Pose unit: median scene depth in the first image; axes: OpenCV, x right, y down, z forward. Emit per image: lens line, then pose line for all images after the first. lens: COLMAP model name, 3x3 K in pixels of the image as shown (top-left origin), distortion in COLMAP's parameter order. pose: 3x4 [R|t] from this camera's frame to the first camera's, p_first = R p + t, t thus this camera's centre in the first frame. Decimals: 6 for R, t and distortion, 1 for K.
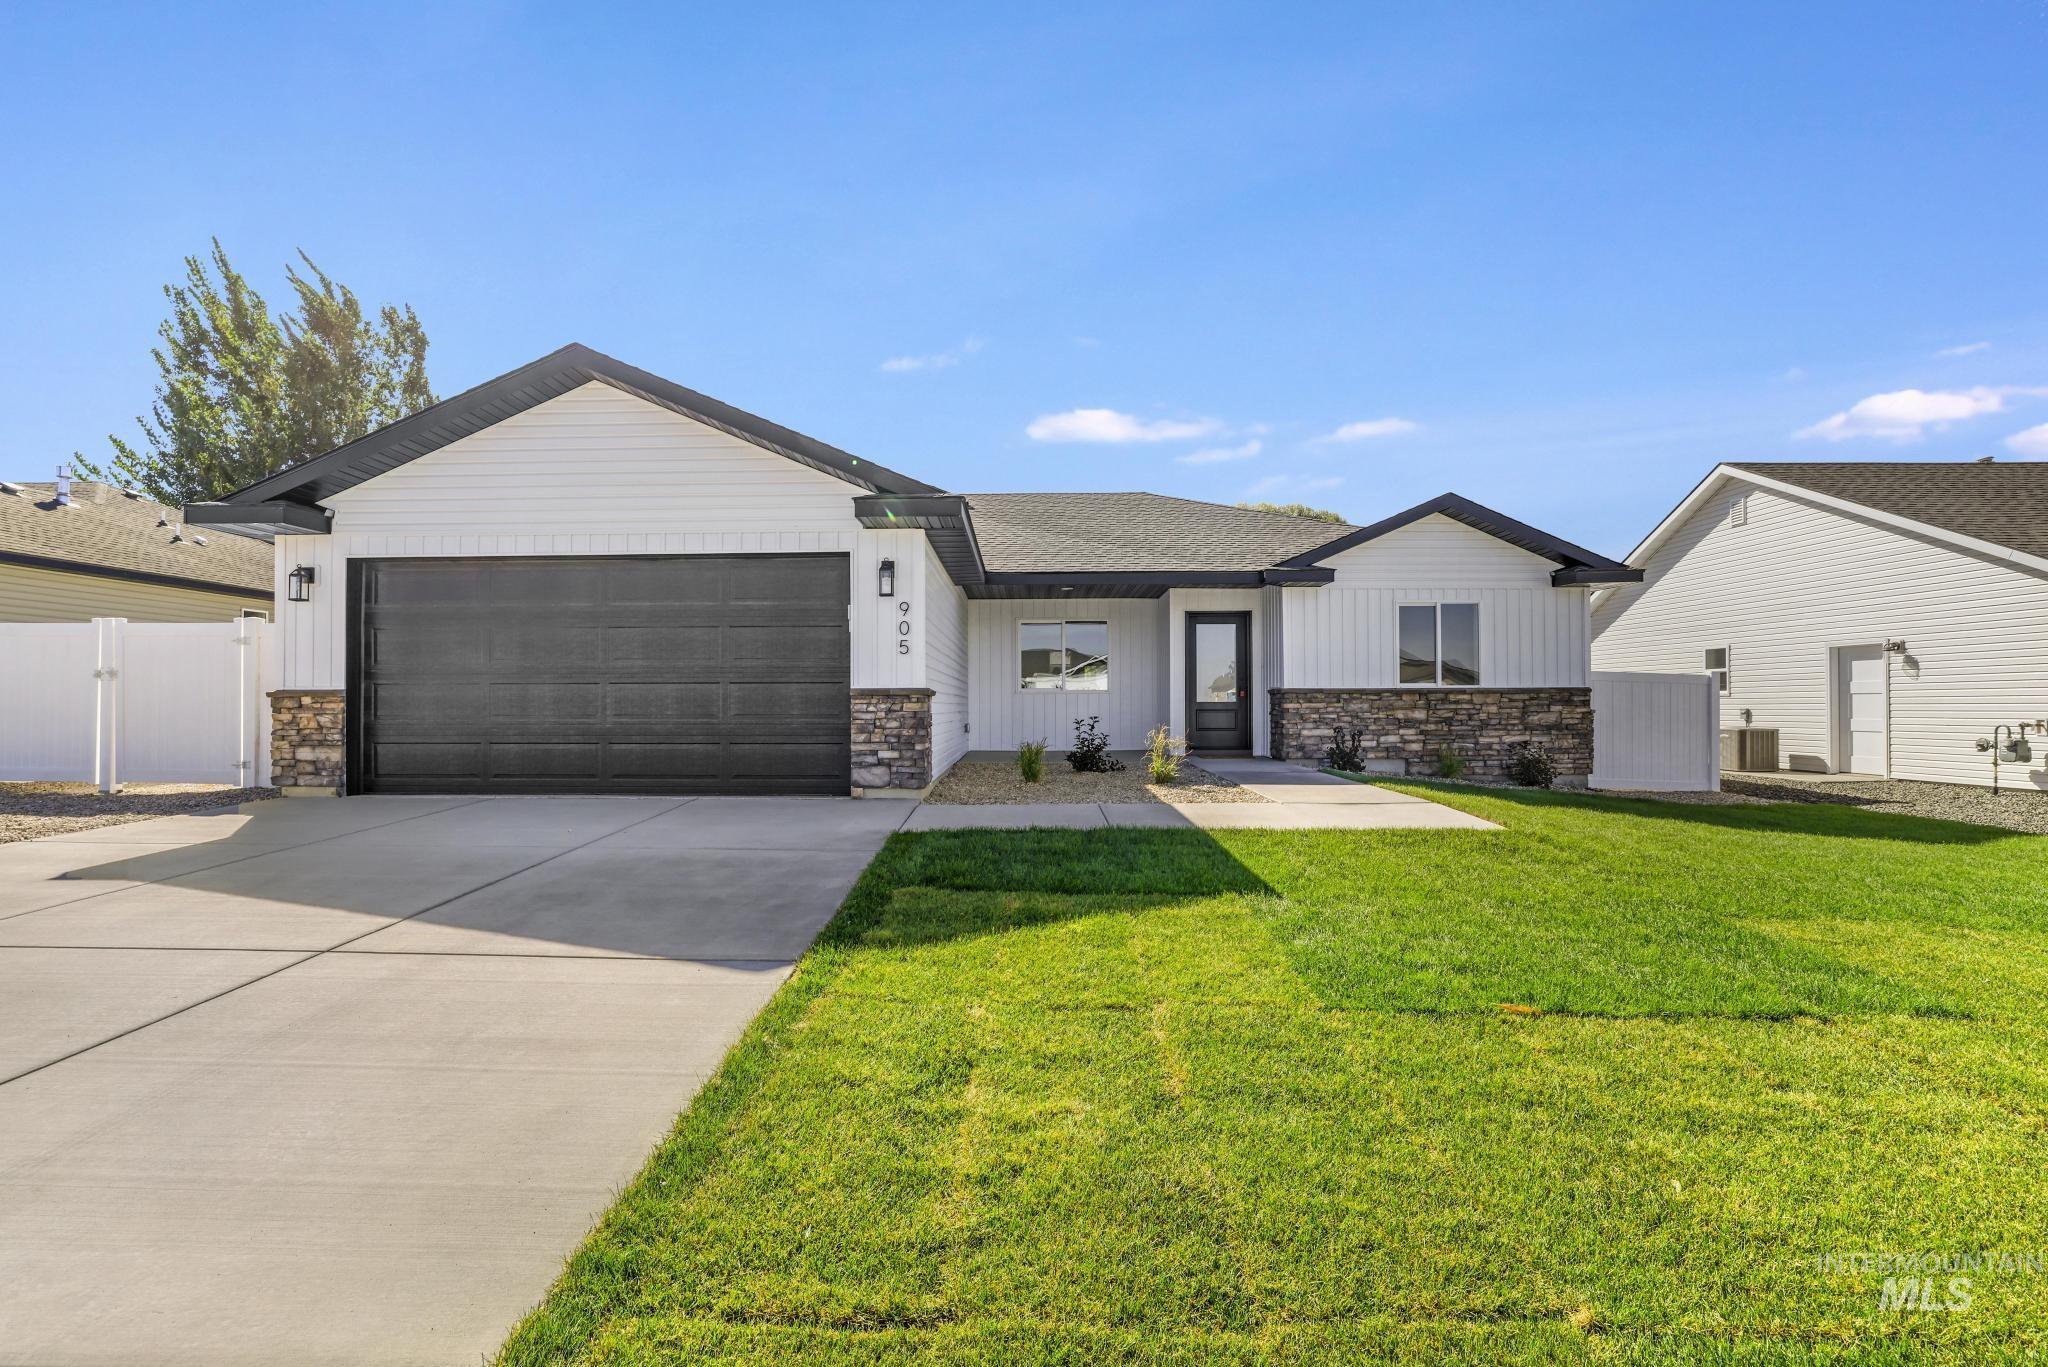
lens RADIAL K [[879.8, 0, 1017.9], [0, 879.8, 691.1], [0, 0, 1]] dist [-0.019181, 0.000510]
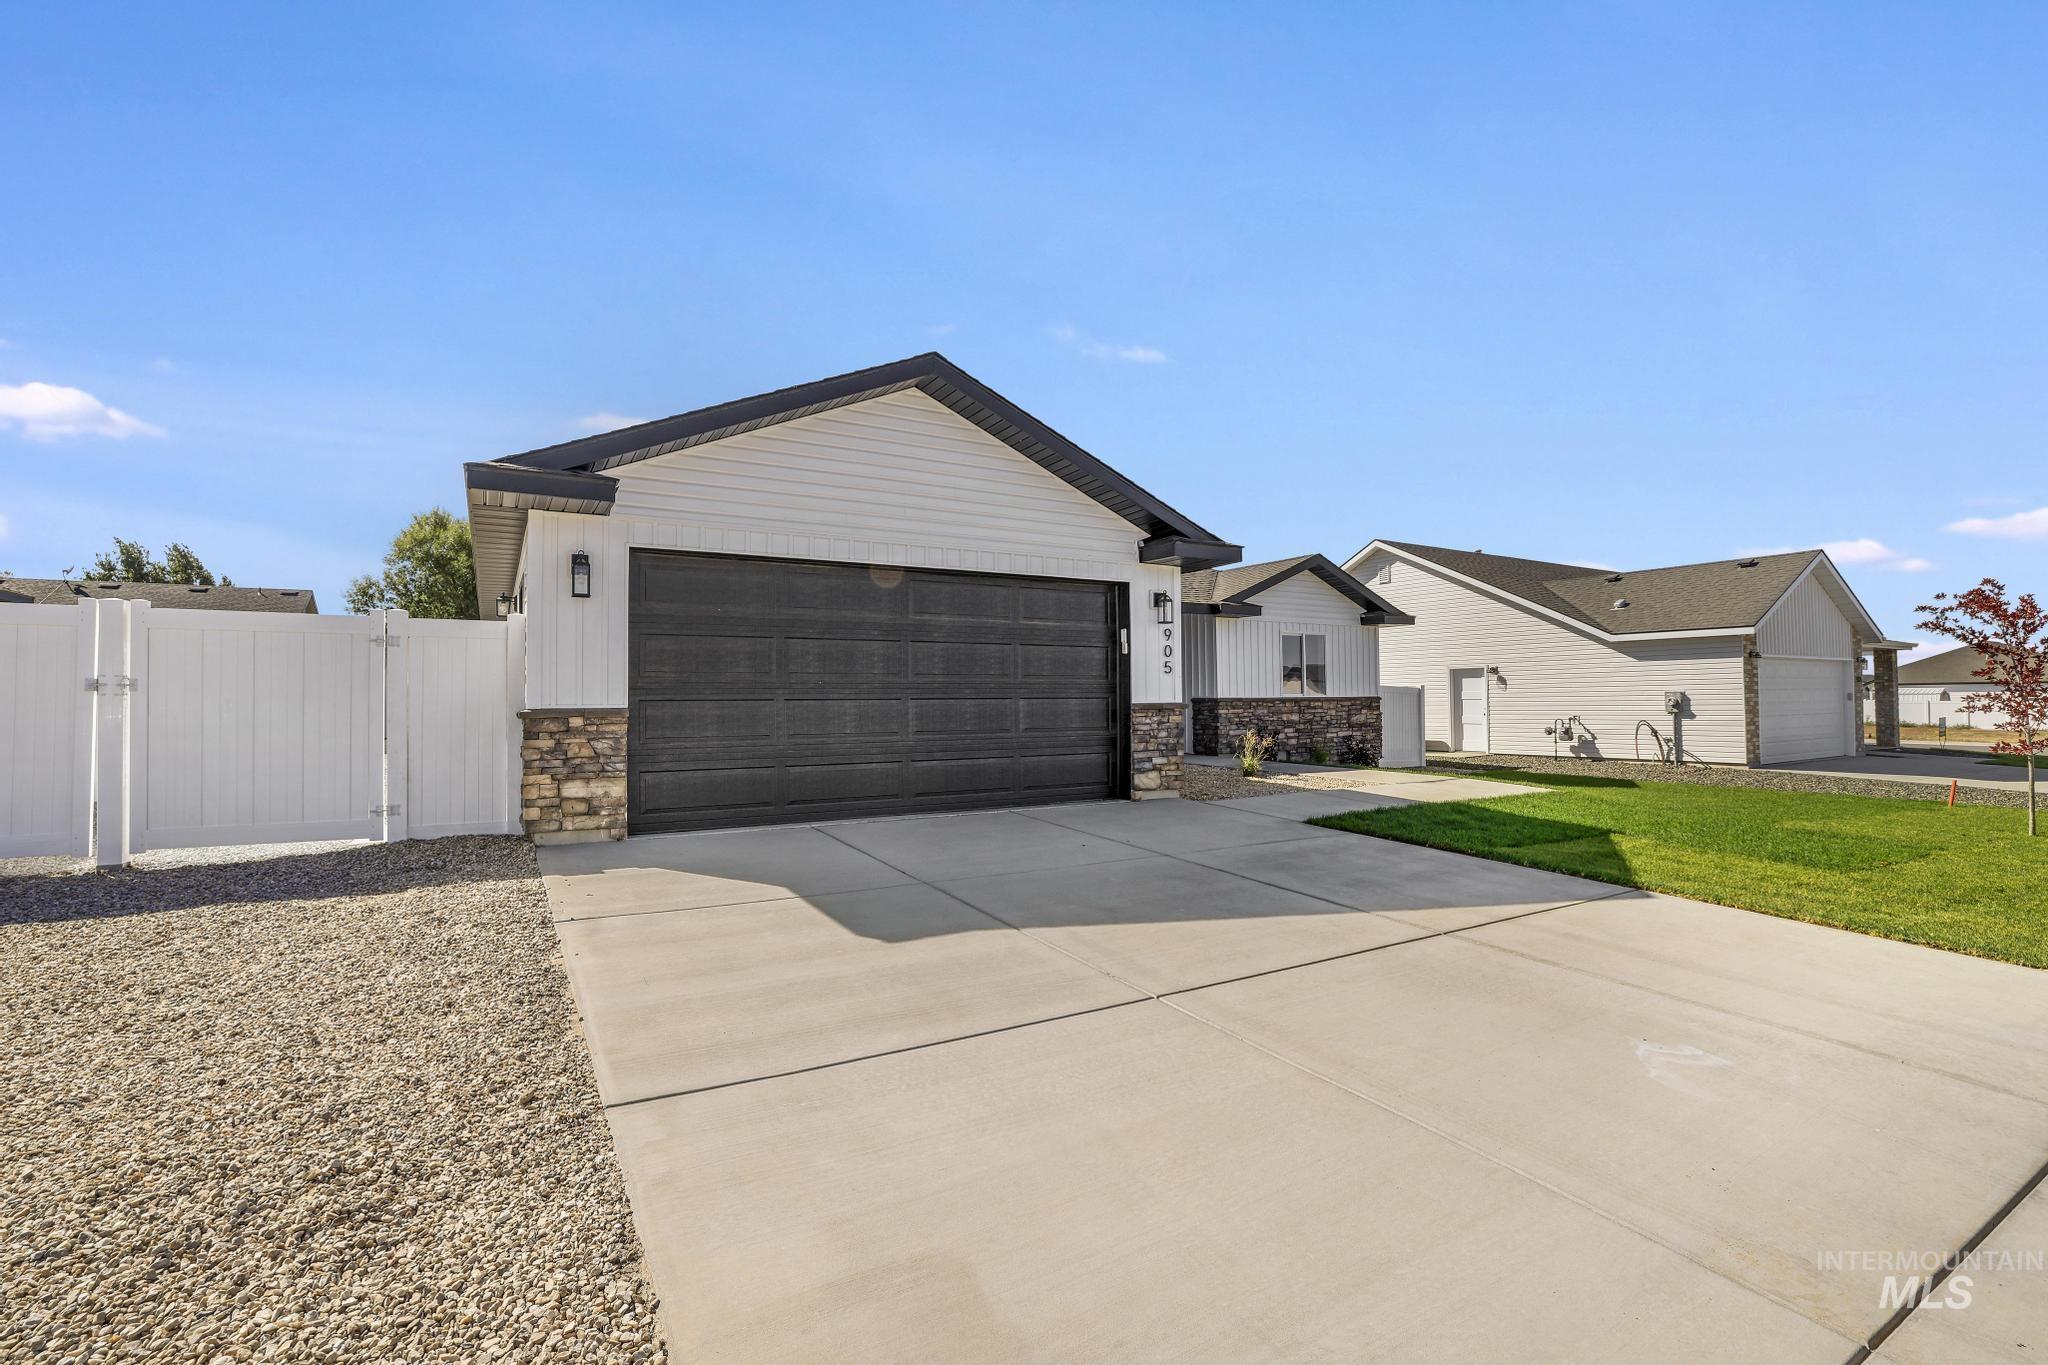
lens RADIAL K [[879.8, 0, 1026.9], [0, 879.8, 680.9], [0, 0, 1]] dist [-0.019181, 0.000510]
pose [[0.855080, 0.007860, 0.518437, -0.878406], [-0.002356, 0.999934, -0.011275, -0.018568], [-0.518491, 0.008419, 0.855041, 0.103526]]
